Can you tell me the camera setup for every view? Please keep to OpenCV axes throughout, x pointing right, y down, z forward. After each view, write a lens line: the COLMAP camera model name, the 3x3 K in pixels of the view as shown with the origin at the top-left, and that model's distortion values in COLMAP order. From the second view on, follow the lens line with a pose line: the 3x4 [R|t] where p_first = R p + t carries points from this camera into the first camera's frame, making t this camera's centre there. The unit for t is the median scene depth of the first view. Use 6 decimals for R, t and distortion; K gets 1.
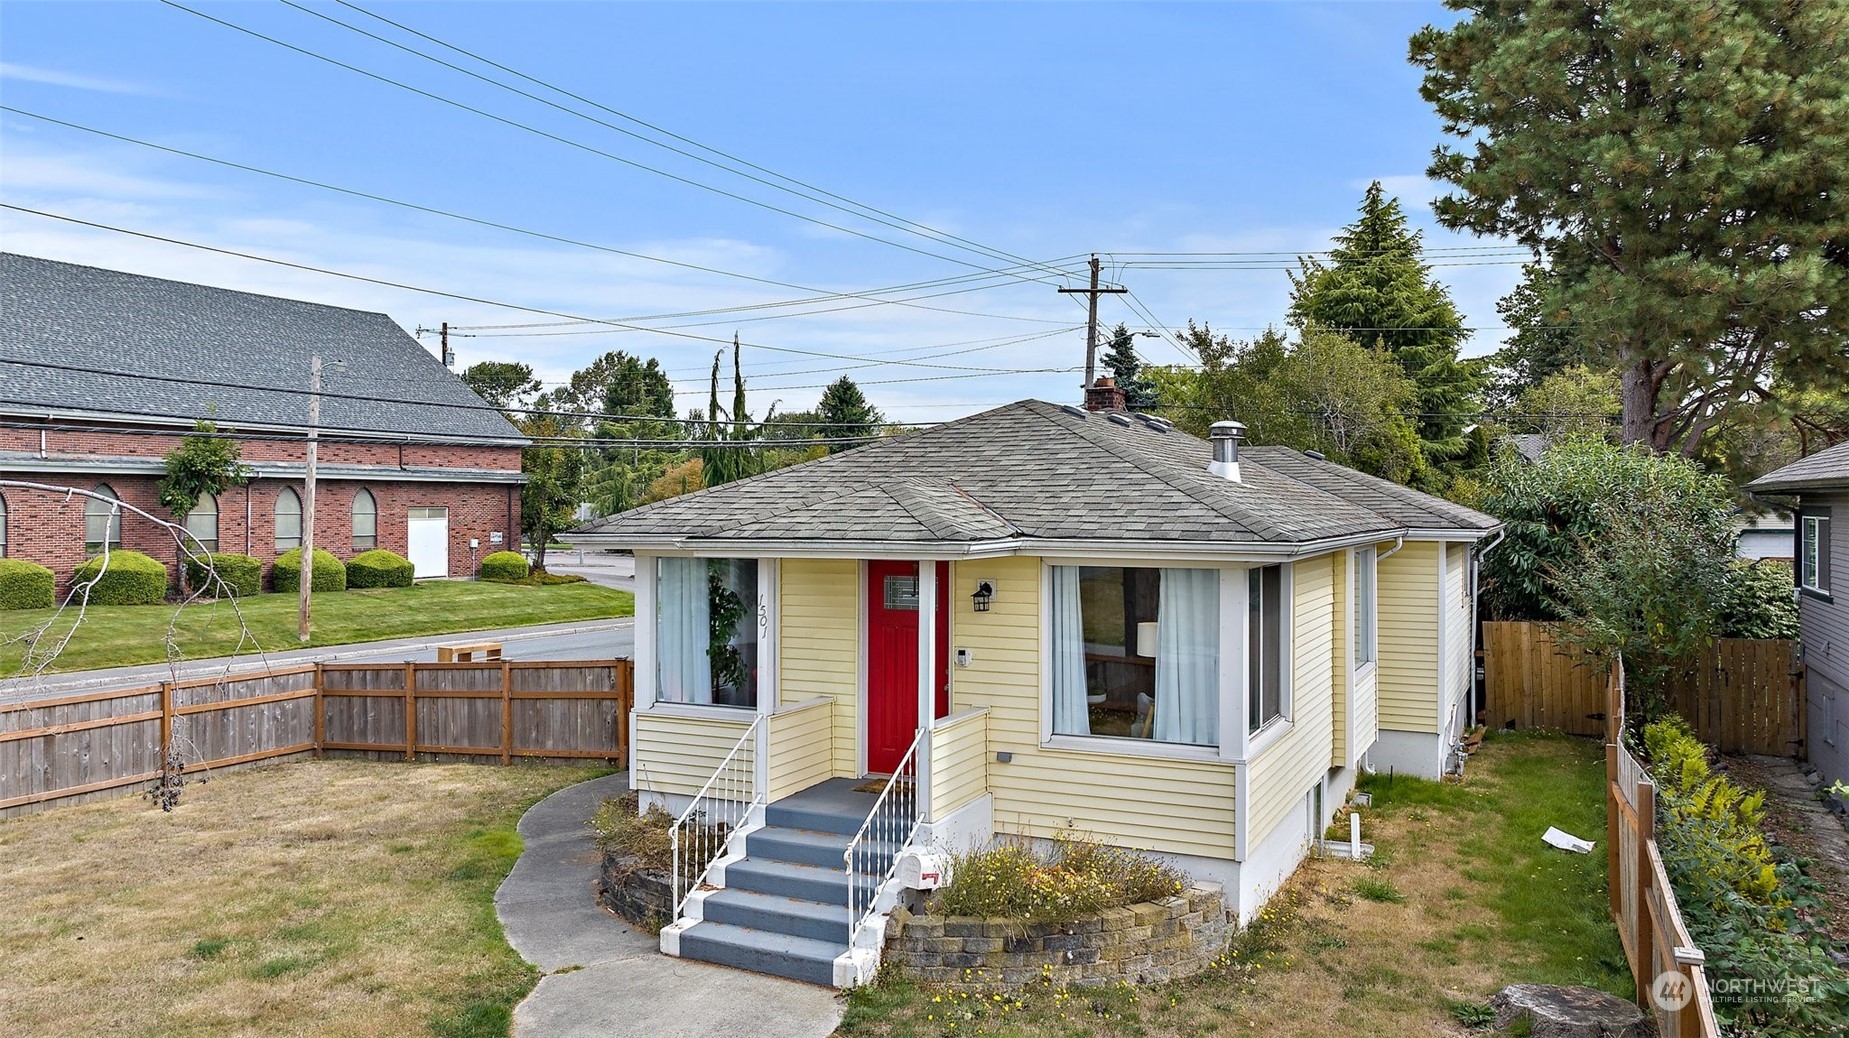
lens RADIAL K [[1302.3, 0, 924.5], [0, 1302.3, 519.0], [0, 0, 1]] dist [-0.002905, -0.000437]
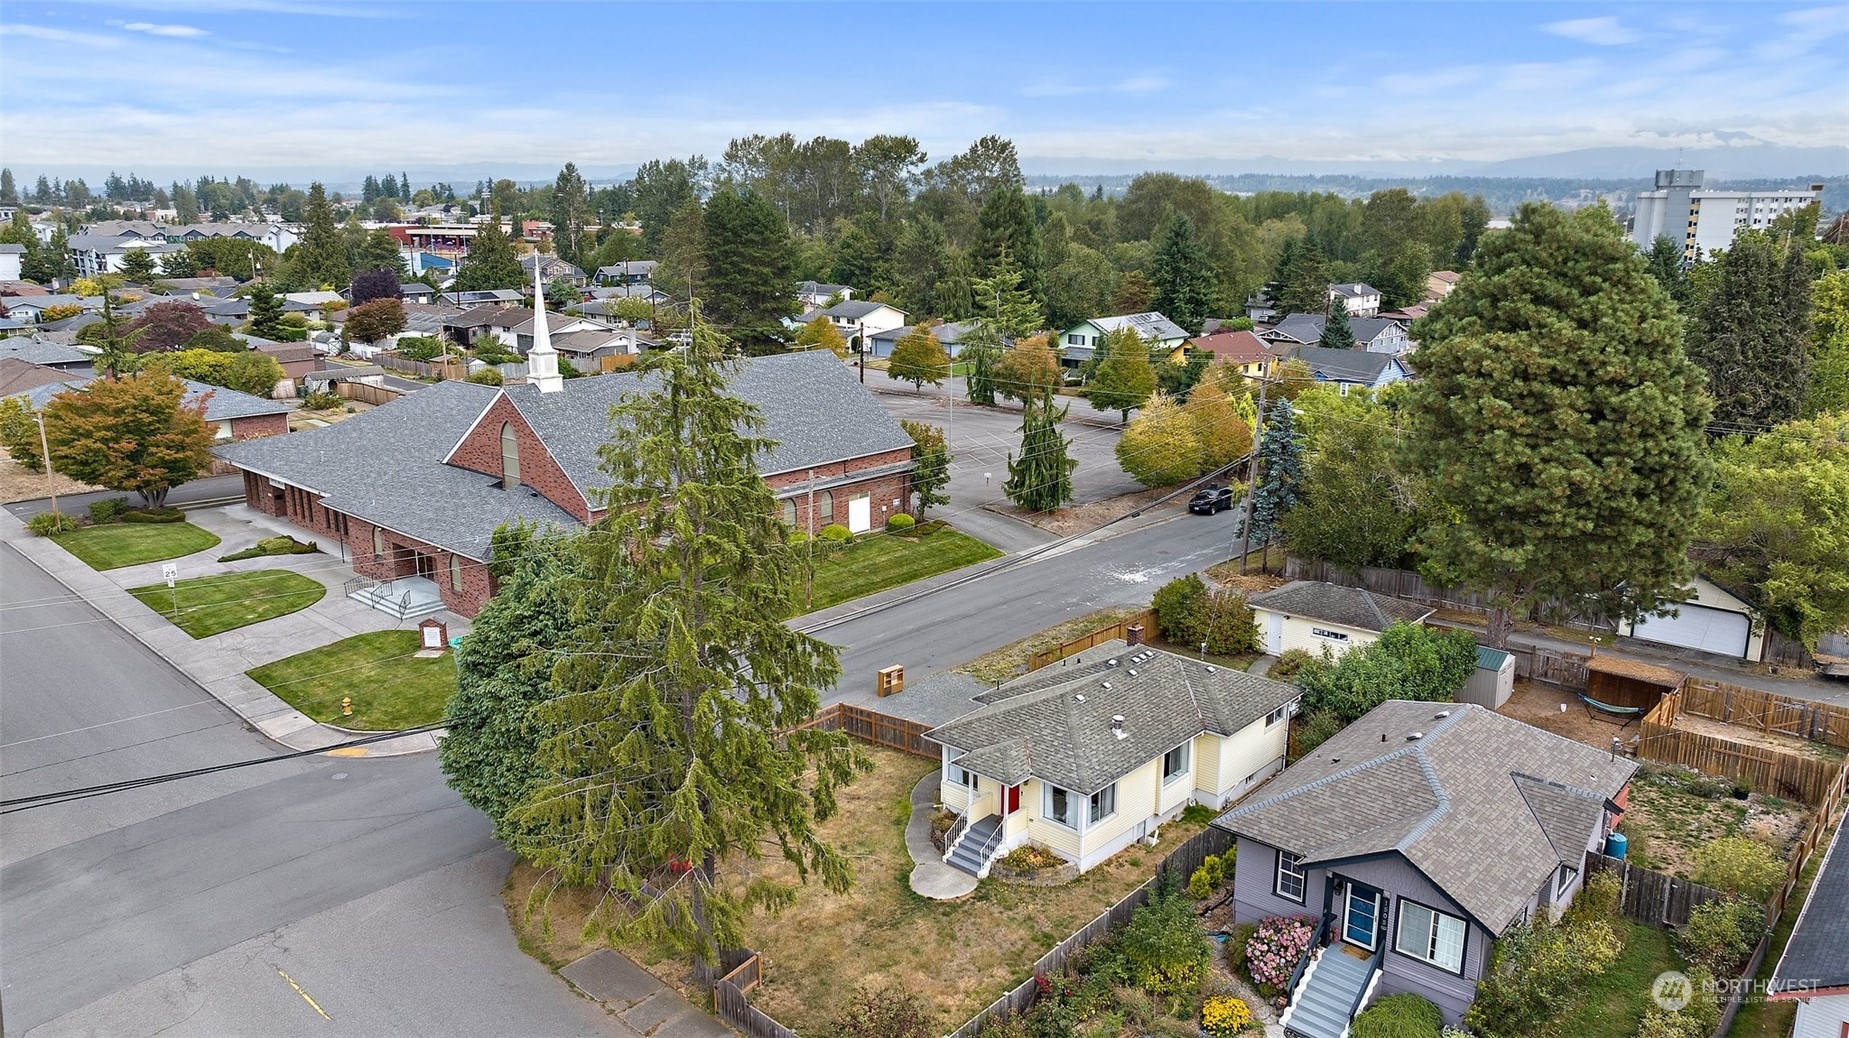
lens RADIAL K [[1242.3, 0, 924.5], [0, 1242.3, 519.0], [0, 0, 1]] dist [-0.002246, -0.000281]
pose [[0.958515, 0.059886, -0.278681, 0.684867], [0.003083, 0.975446, 0.220219, -1.404240], [0.285026, -0.211942, 0.934794, -2.193288]]
